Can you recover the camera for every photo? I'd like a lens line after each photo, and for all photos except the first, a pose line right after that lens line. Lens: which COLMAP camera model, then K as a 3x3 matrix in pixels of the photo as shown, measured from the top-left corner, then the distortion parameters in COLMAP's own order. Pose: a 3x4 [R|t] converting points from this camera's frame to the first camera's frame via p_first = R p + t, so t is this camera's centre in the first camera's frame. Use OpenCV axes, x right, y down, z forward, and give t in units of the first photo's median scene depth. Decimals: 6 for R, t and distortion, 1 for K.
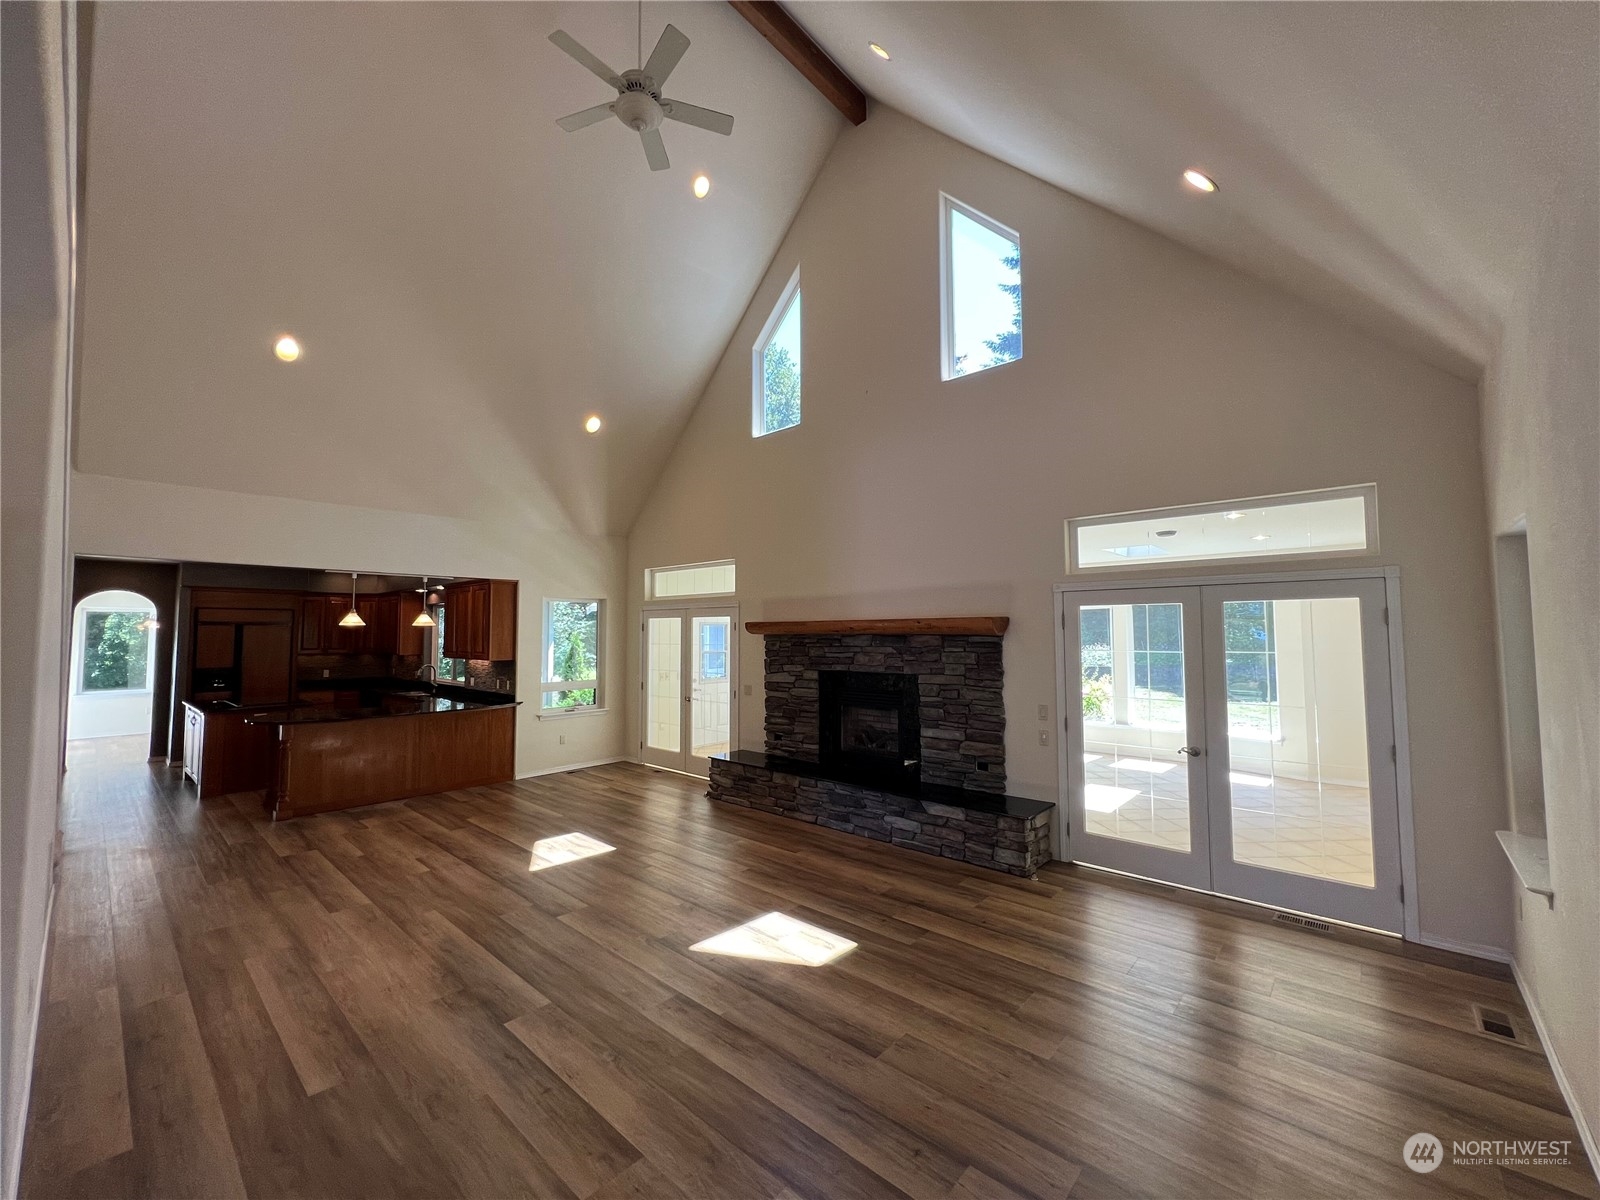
lens RADIAL K [[644.8, 0, 797.0], [0, 644.8, 600.1], [0, 0, 1]] dist [0.001861, 0.000026]
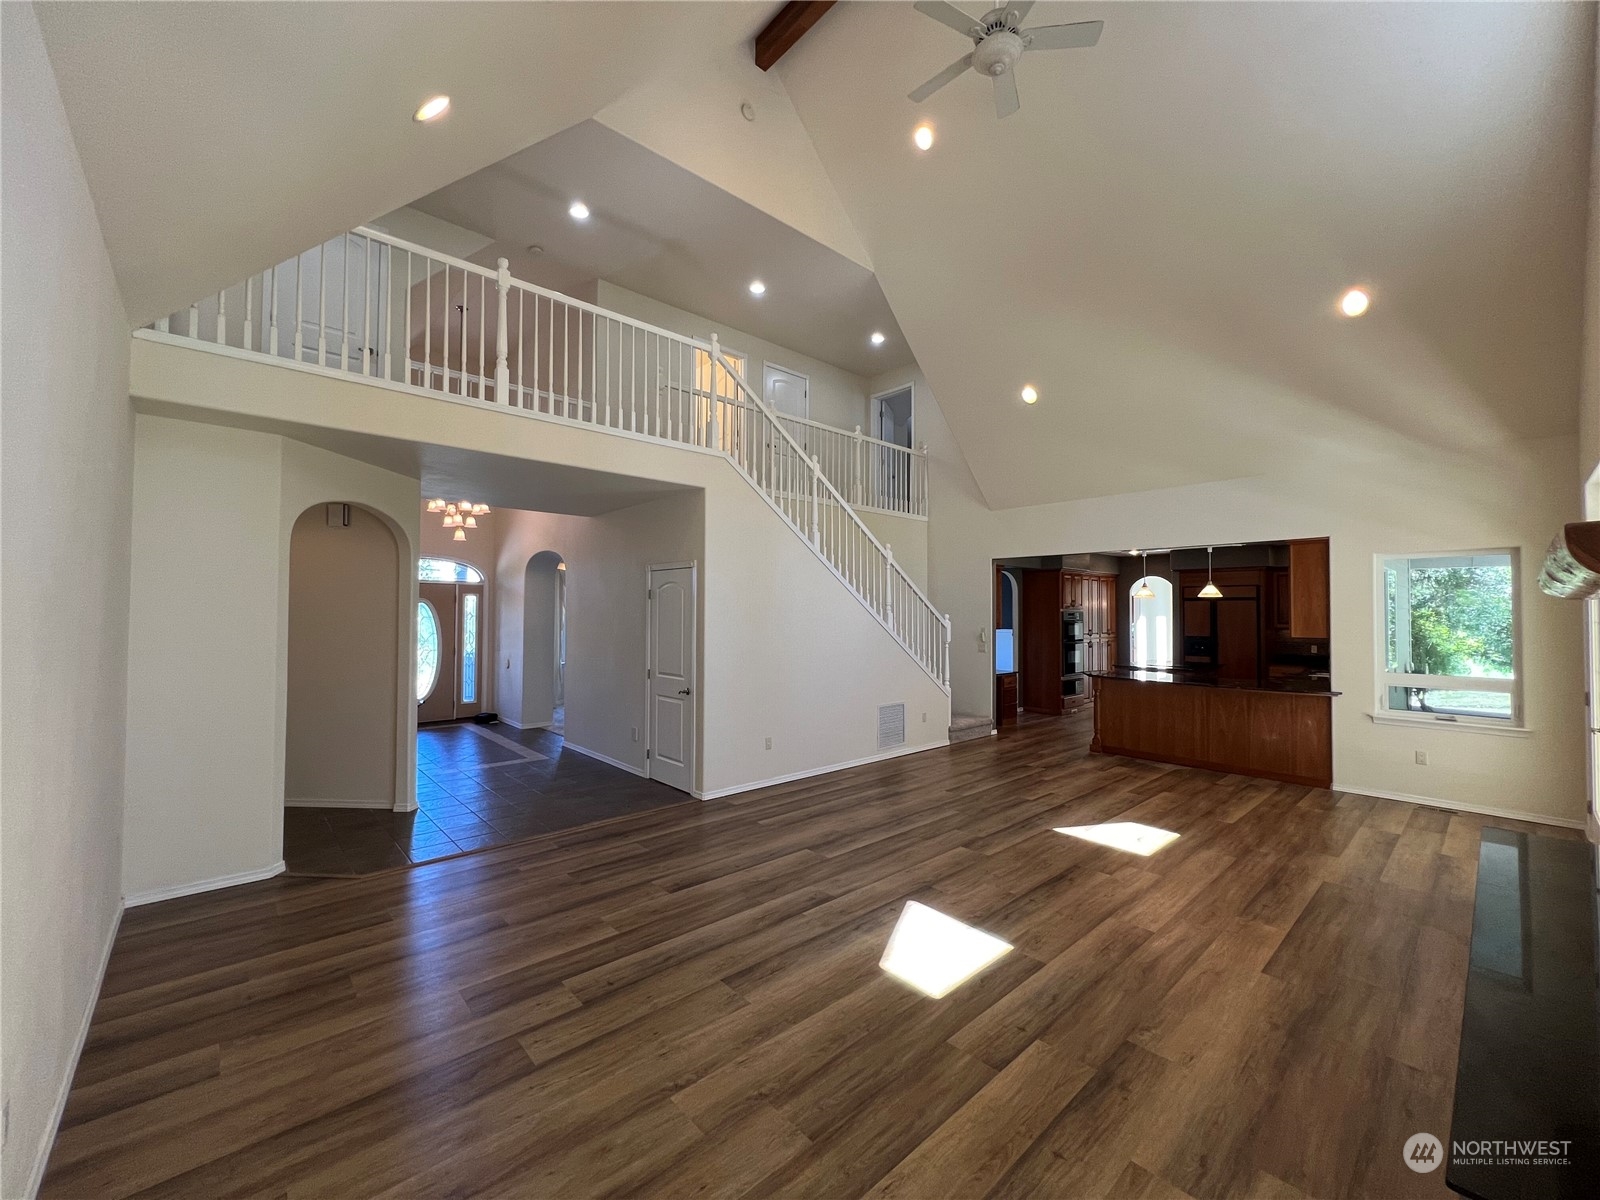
lens RADIAL K [[644.8, 0, 797.8], [0, 644.8, 602.4], [0, 0, 1]] dist [0.001861, 0.000026]
pose [[-0.109979, -0.015525, -0.993813, 0.611515], [0.048385, 0.998609, -0.020955, 0.051054], [0.992755, -0.050390, -0.109075, 0.651097]]
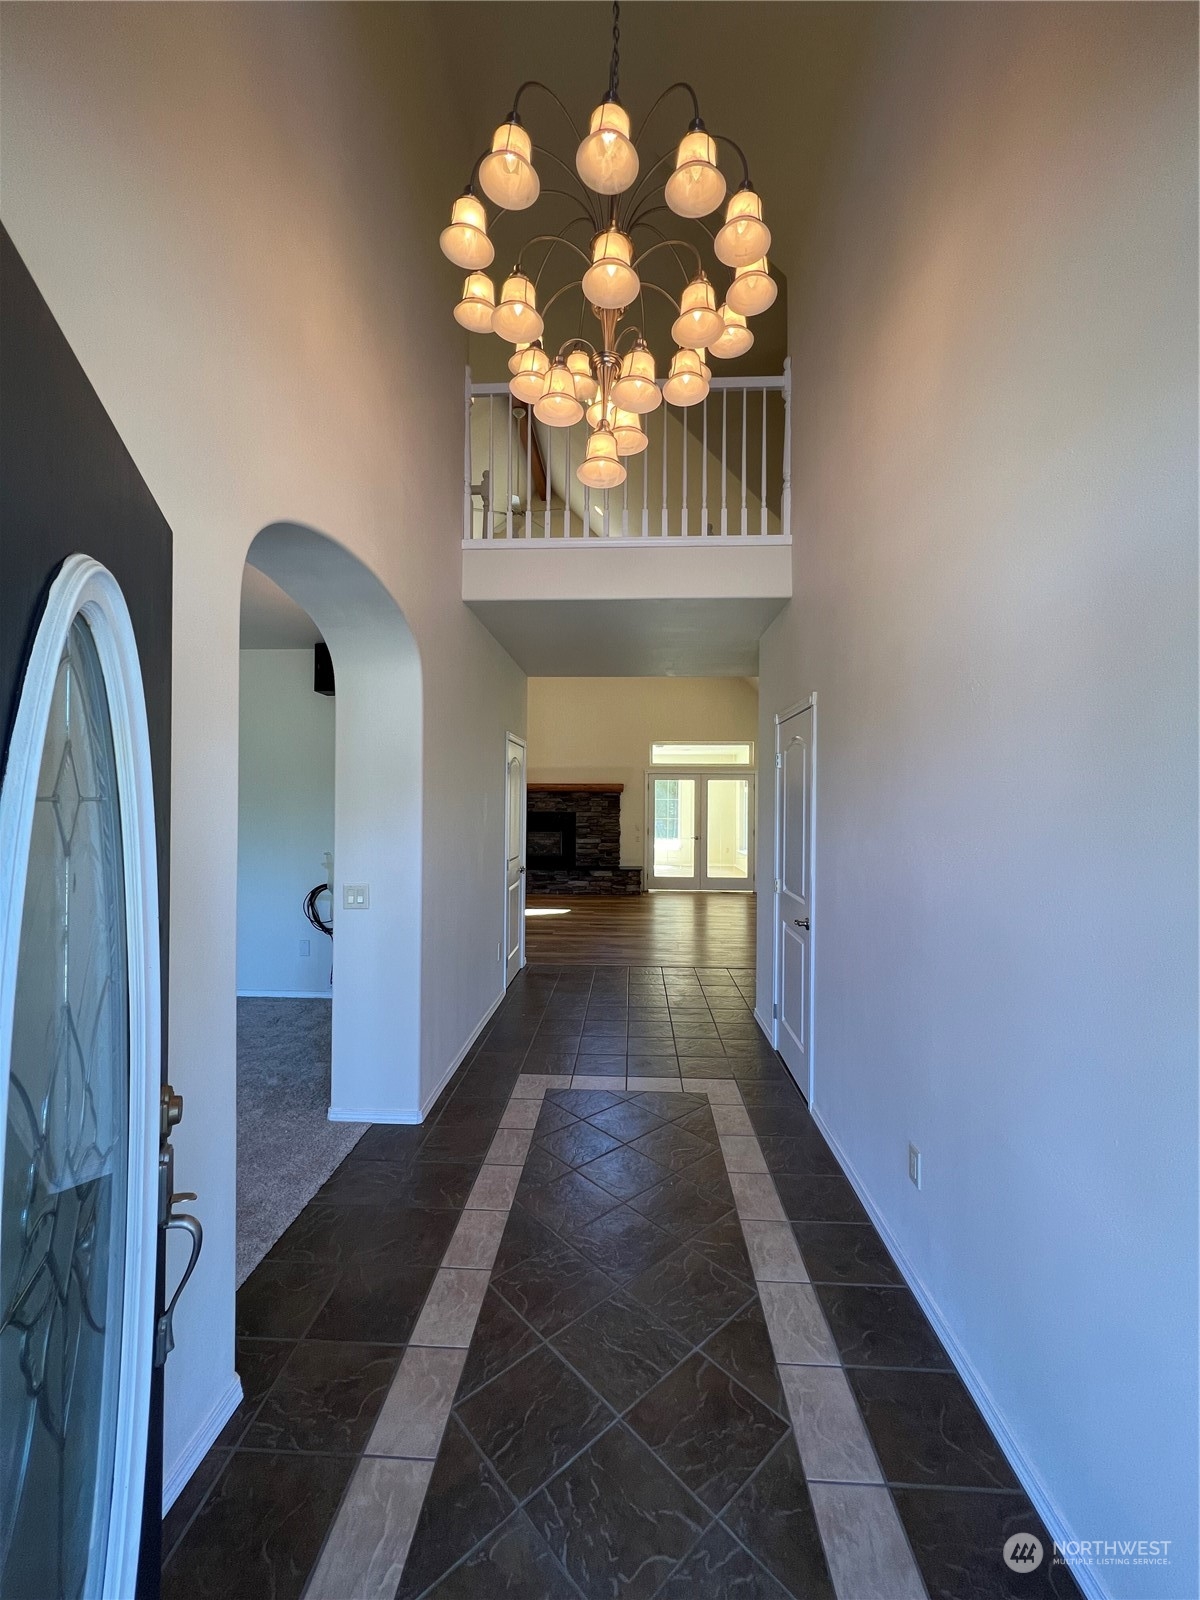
lens RADIAL K [[644.8, 0, 596.9], [0, 644.8, 799.5], [0, 0, 1]] dist [0.001861, 0.000026]
pose [[0.780599, 0.008164, 0.624979, -1.080214], [-0.043021, 0.998245, 0.040692, -0.006579], [-0.623550, -0.058652, 0.779580, -0.625014]]
